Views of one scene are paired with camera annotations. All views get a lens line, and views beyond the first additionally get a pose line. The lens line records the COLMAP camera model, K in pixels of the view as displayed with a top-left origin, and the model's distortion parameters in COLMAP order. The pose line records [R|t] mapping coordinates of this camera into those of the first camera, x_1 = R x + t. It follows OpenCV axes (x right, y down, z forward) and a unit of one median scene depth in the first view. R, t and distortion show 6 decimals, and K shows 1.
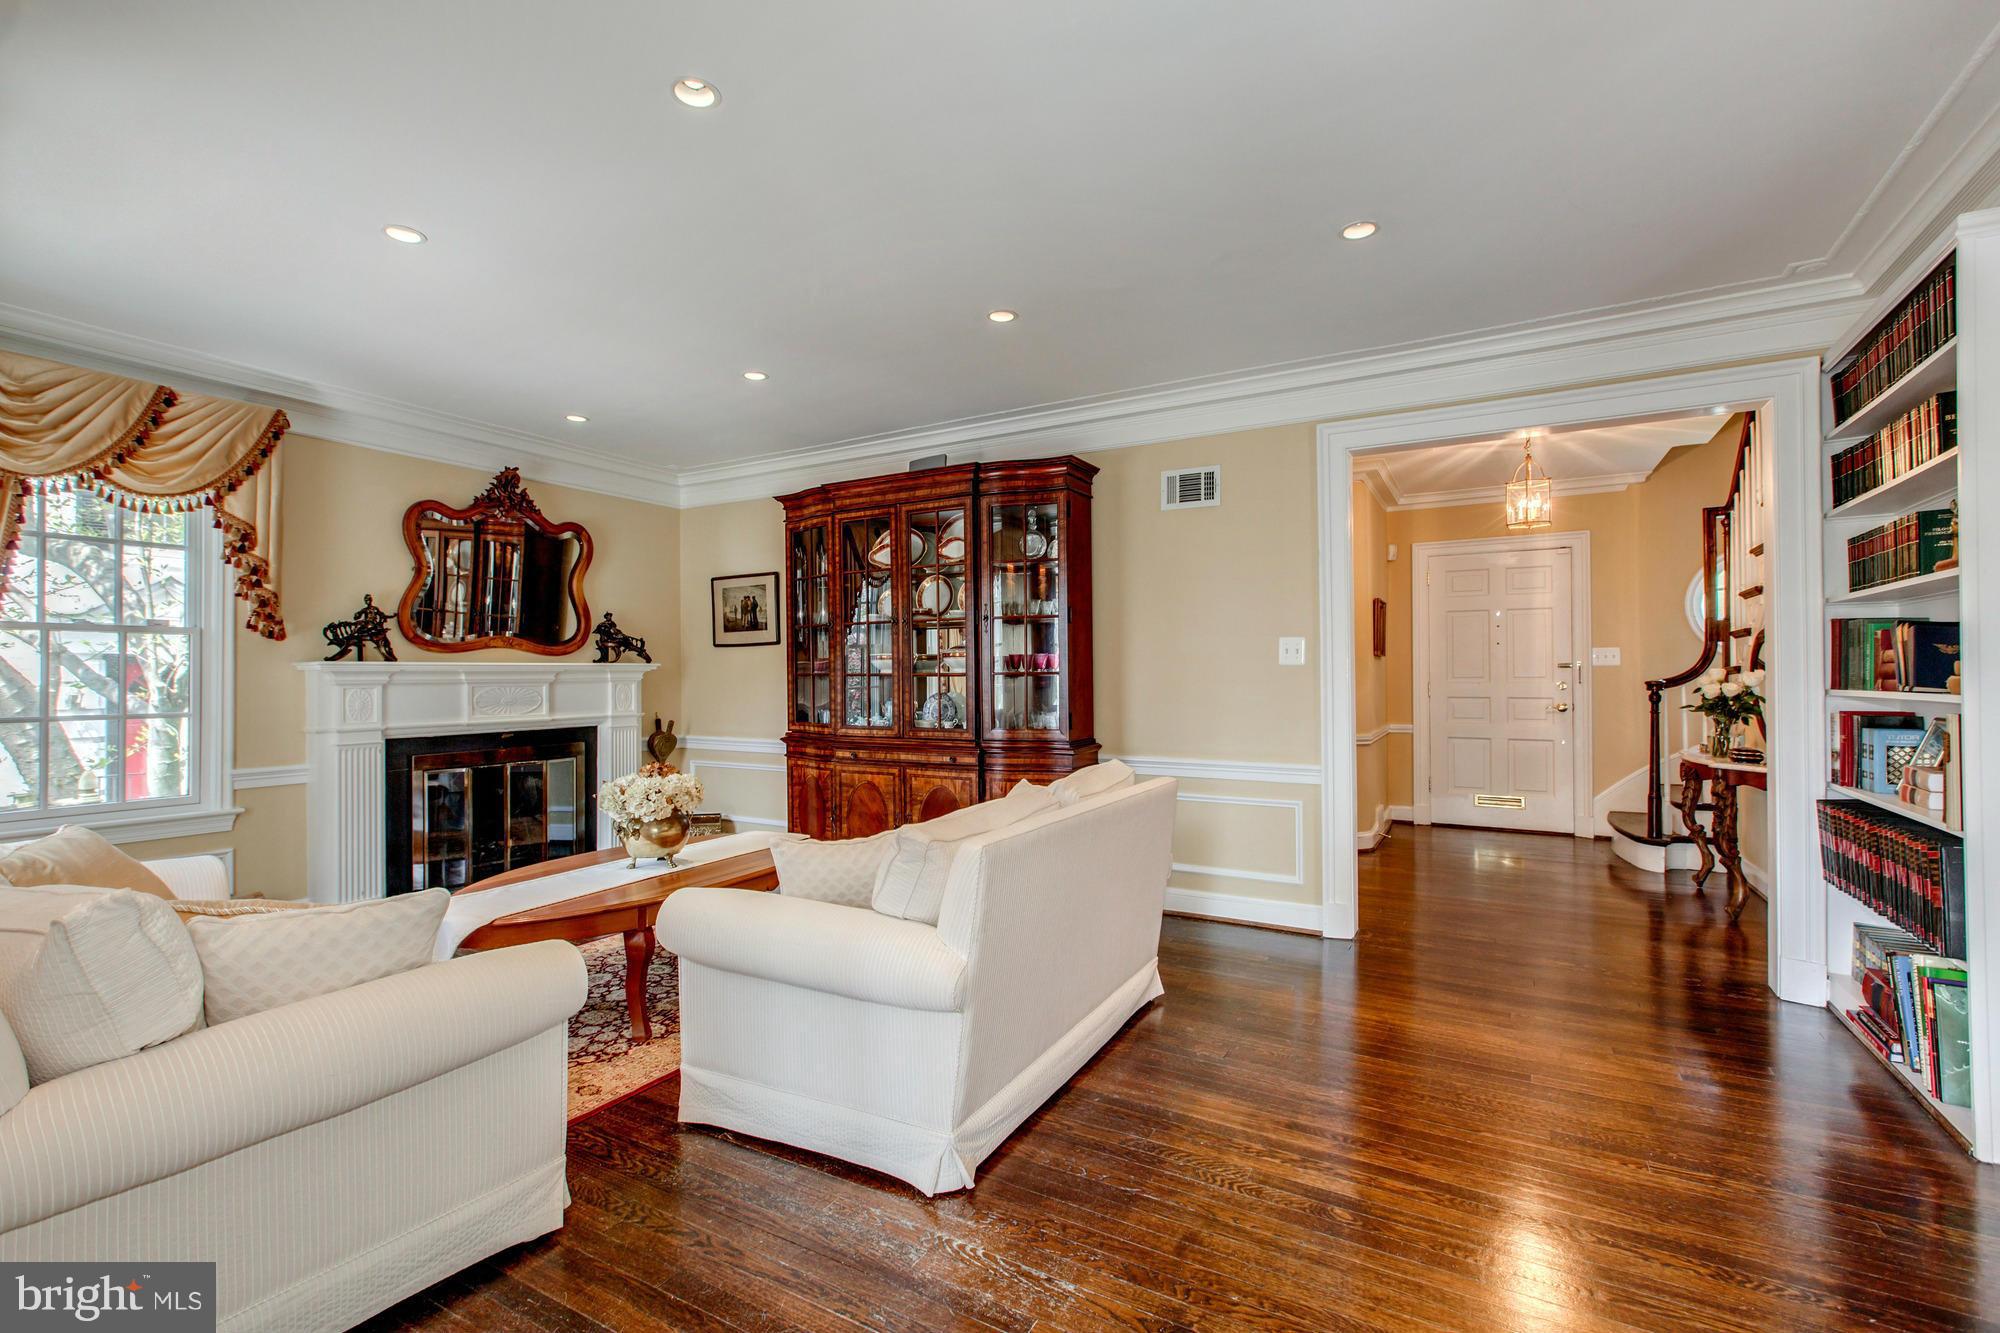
lens RADIAL K [[888.3, 0, 998.8], [0, 888.3, 669.9], [0, 0, 1]] dist [-0.001405, 0.000477]
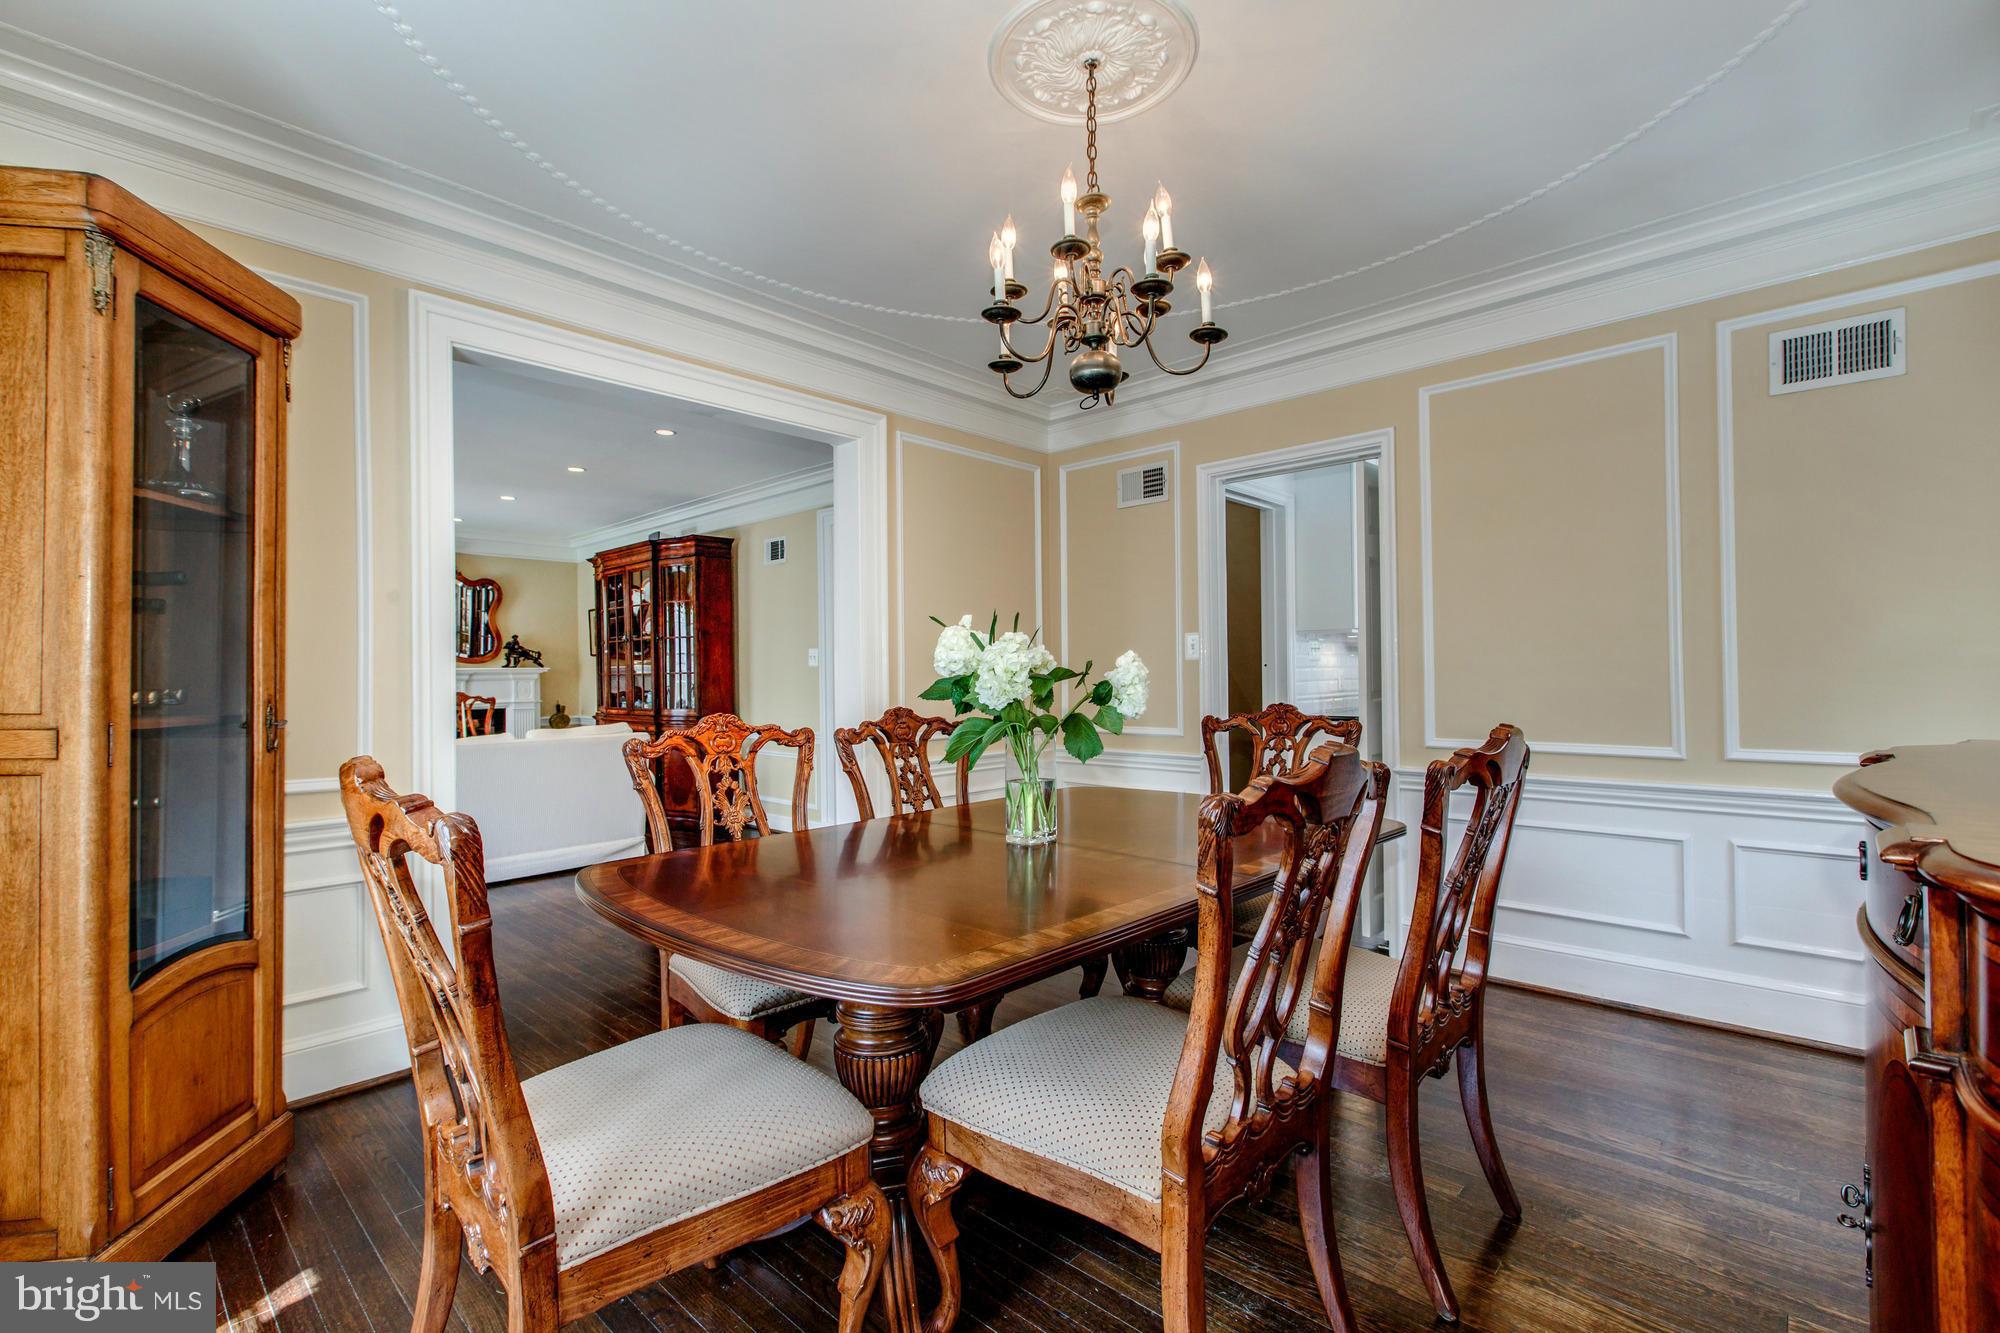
lens RADIAL K [[888.3, 0, 998.7], [0, 888.3, 666.9], [0, 0, 1]] dist [-0.001405, 0.000477]
pose [[0.973720, -0.007944, -0.227611, 0.815760], [0.007509, 0.999968, -0.002776, 0.001952], [0.227626, 0.000994, 0.973748, -0.351492]]
